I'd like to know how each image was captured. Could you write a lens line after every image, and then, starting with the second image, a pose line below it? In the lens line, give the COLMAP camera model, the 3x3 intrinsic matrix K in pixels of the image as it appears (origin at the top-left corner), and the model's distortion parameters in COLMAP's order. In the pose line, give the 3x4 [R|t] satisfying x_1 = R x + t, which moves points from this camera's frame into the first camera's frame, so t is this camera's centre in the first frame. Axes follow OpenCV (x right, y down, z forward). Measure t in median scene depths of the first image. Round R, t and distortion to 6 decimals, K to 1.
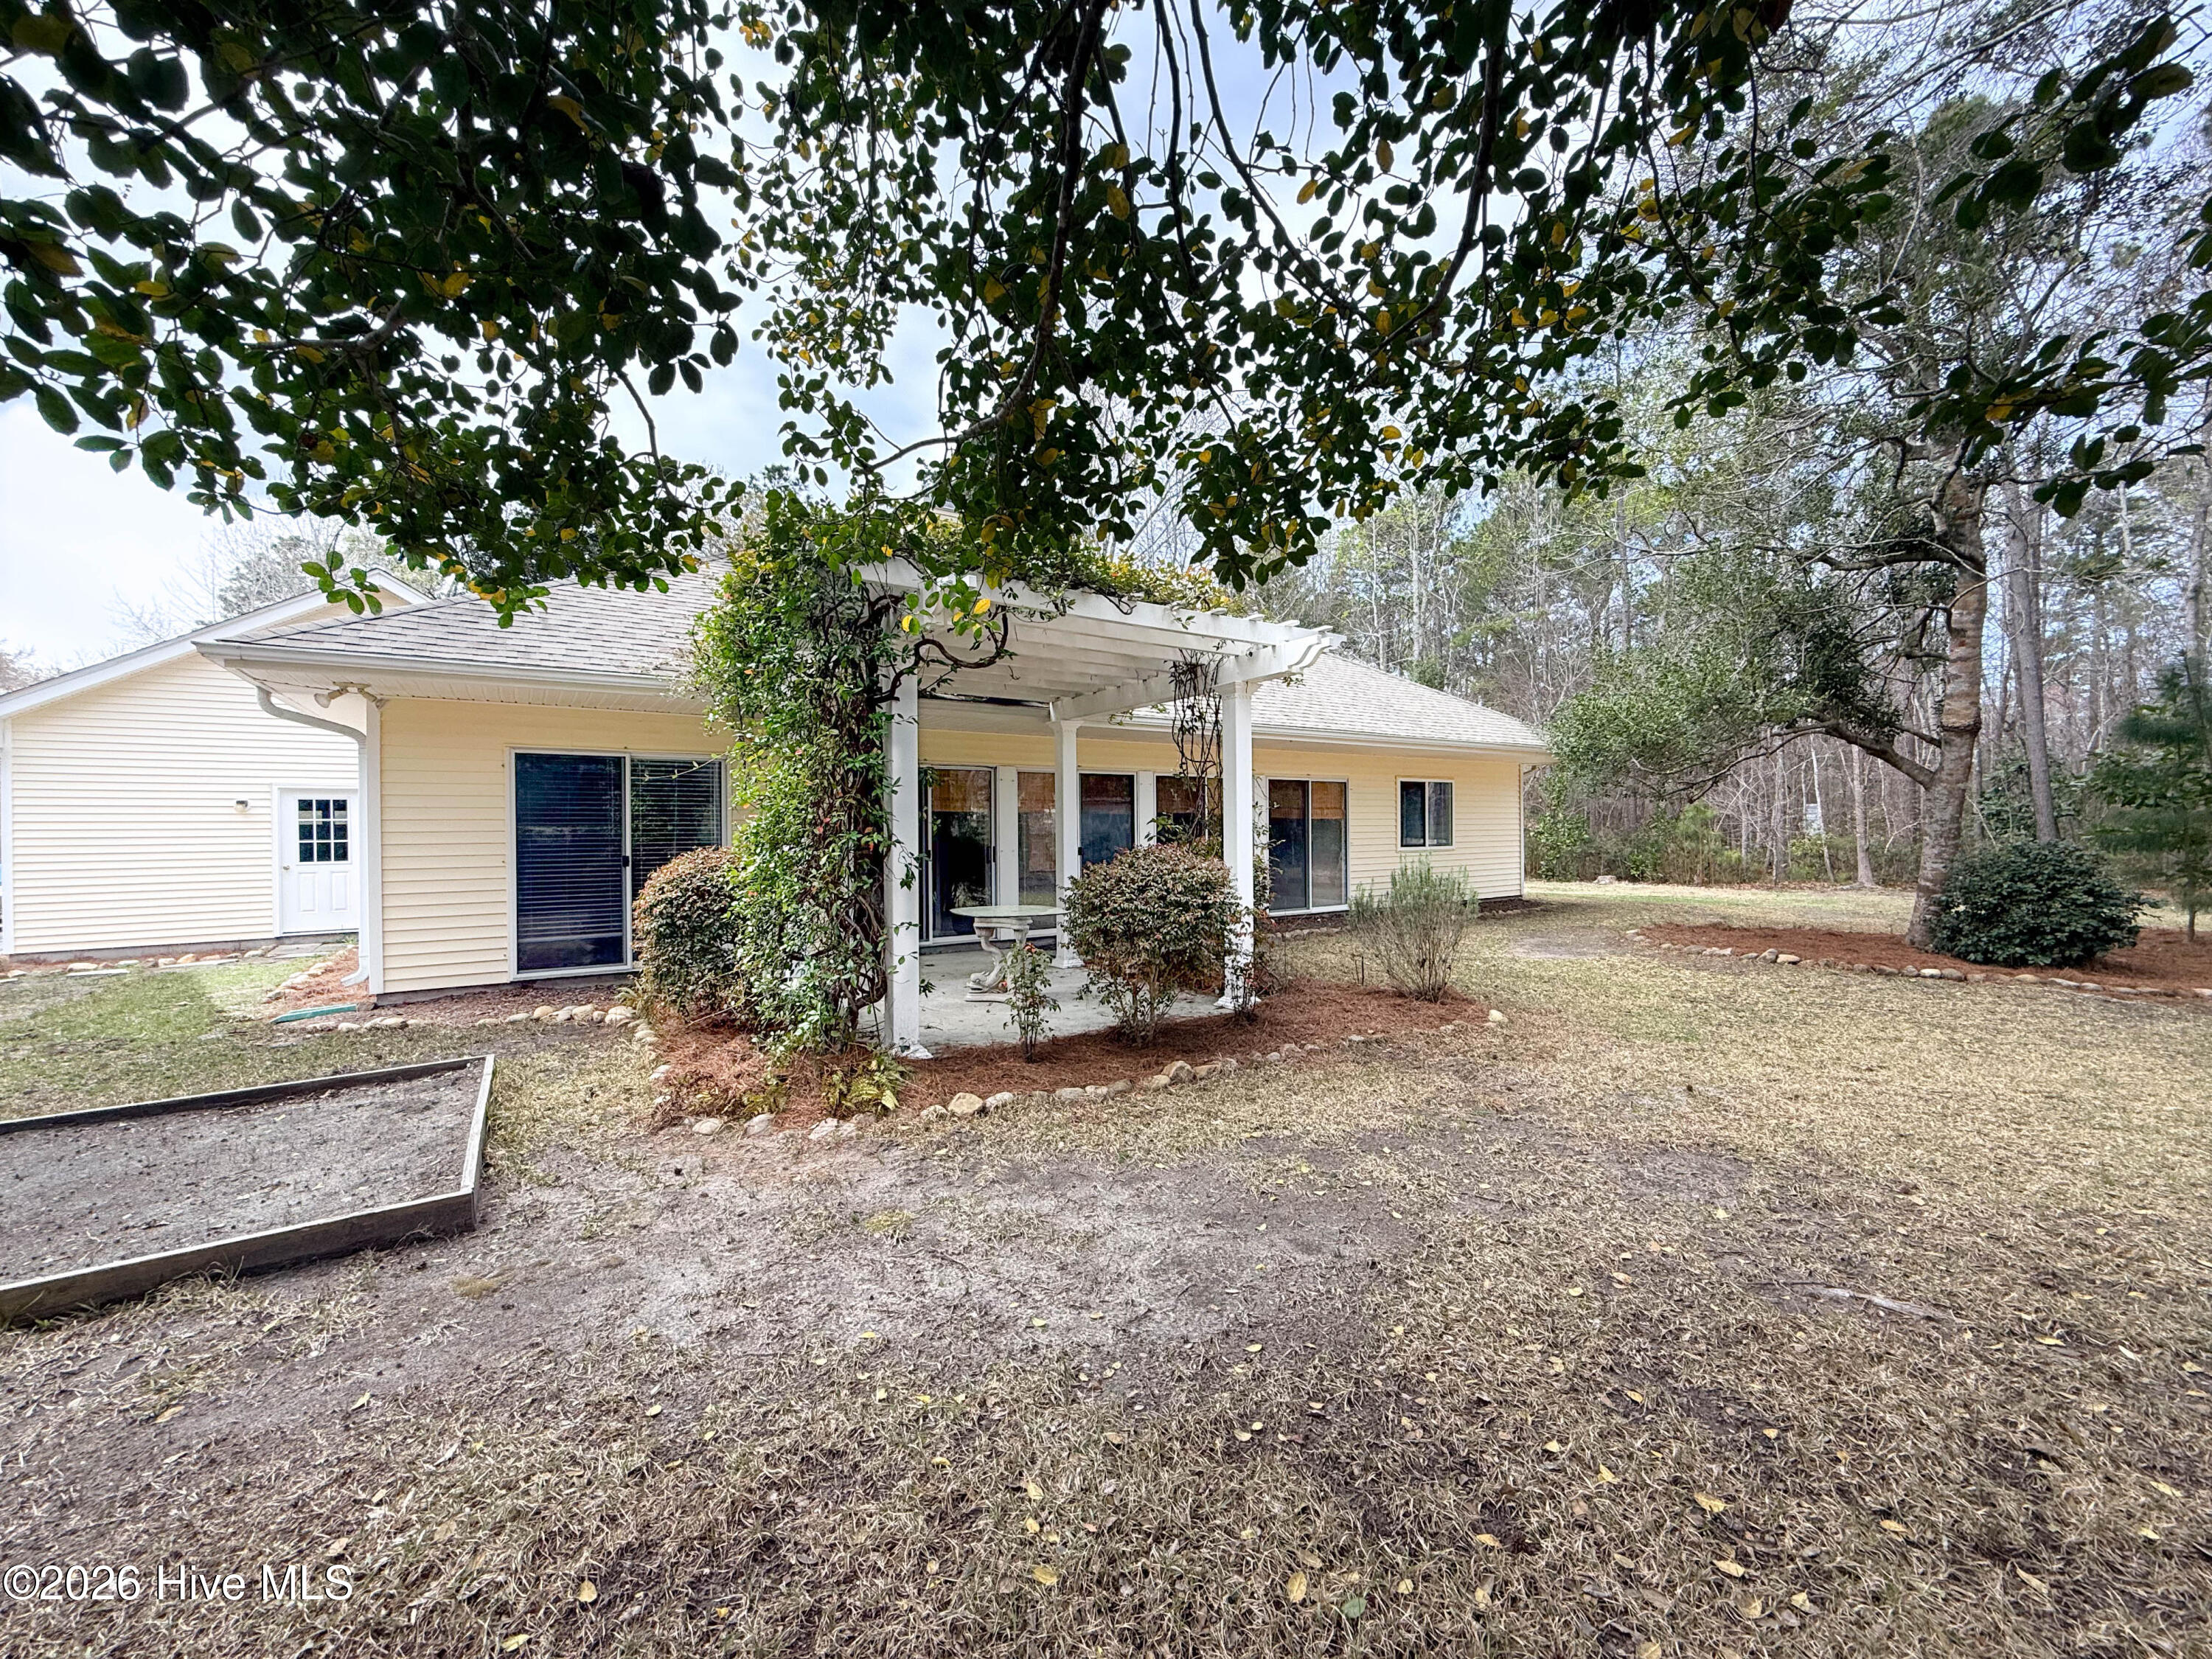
lens RADIAL K [[879.8, 0, 1107.5], [0, 879.8, 829.0], [0, 0, 1]] dist [-0.001009, -0.000108]
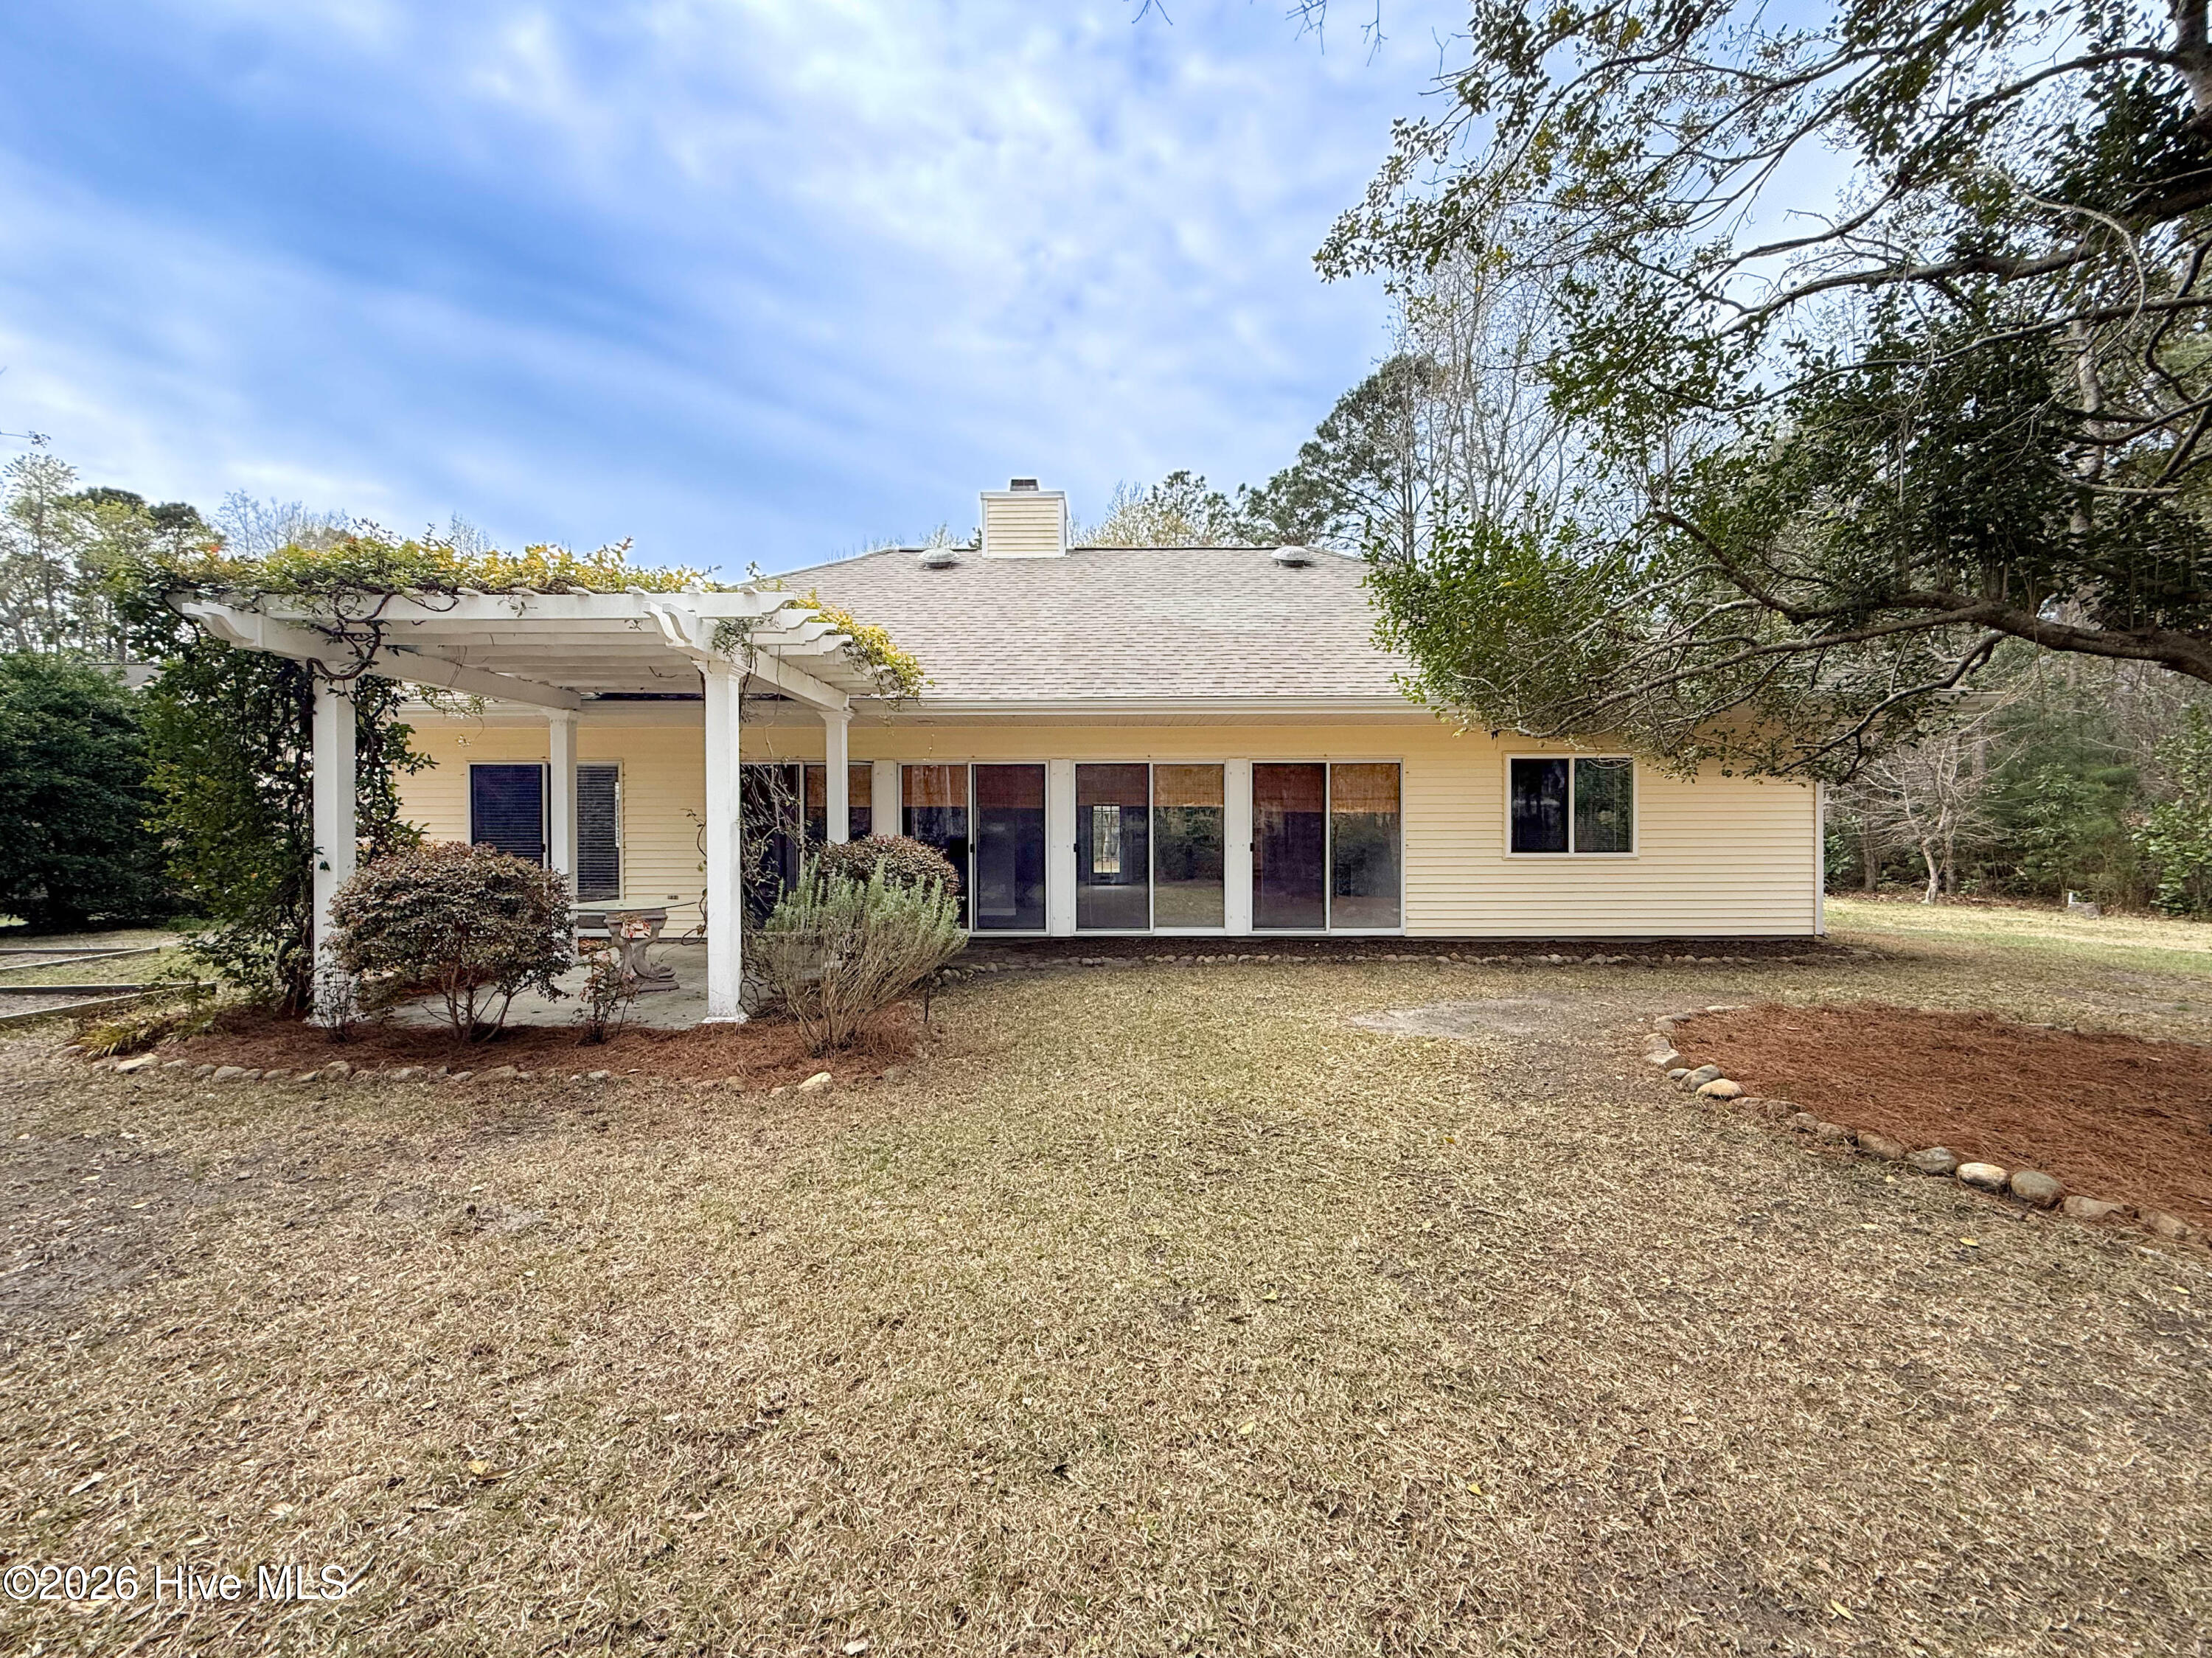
lens RADIAL K [[879.8, 0, 1108.1], [0, 879.8, 831.1], [0, 0, 1]] dist [-0.001009, -0.000108]
pose [[0.845185, 0.005008, -0.534450, 0.502657], [-0.003357, 0.999986, 0.004060, 0.001207], [0.534463, -0.001637, 0.845190, 0.265945]]
